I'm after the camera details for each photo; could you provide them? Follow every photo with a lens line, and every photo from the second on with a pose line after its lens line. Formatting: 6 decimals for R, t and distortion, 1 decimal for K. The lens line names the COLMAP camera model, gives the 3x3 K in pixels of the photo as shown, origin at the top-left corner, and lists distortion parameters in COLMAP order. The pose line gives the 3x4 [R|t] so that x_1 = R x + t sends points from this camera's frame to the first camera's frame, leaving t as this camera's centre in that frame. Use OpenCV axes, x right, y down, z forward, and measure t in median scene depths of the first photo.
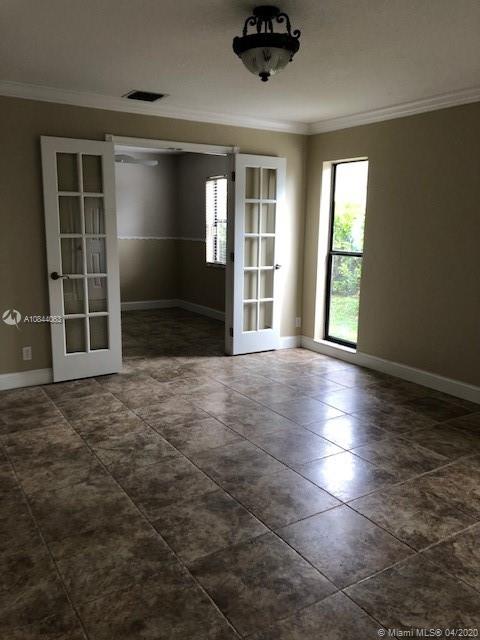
lens RADIAL K [[523.8, 0, 240.2], [0, 523.8, 319.8], [0, 0, 1]] dist [0.012912, -0.004034]
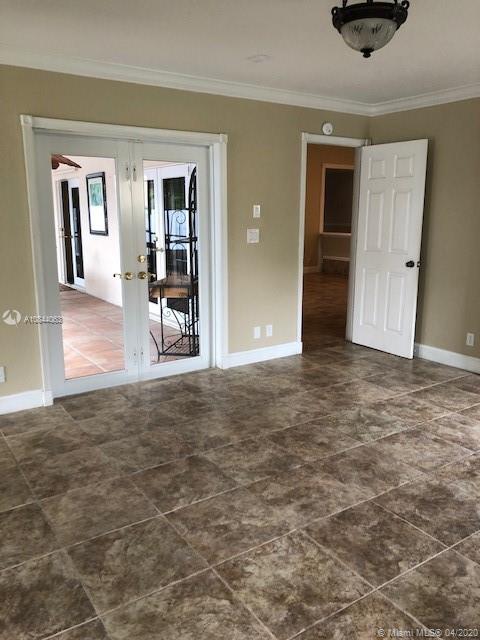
lens RADIAL K [[523.8, 0, 240.4], [0, 523.8, 320.0], [0, 0, 1]] dist [0.012912, -0.004034]
pose [[0.029811, 0.200036, -0.979335, 0.832648], [-0.194482, 0.962207, 0.190617, -0.116316], [0.980453, 0.184781, 0.067587, 0.655298]]
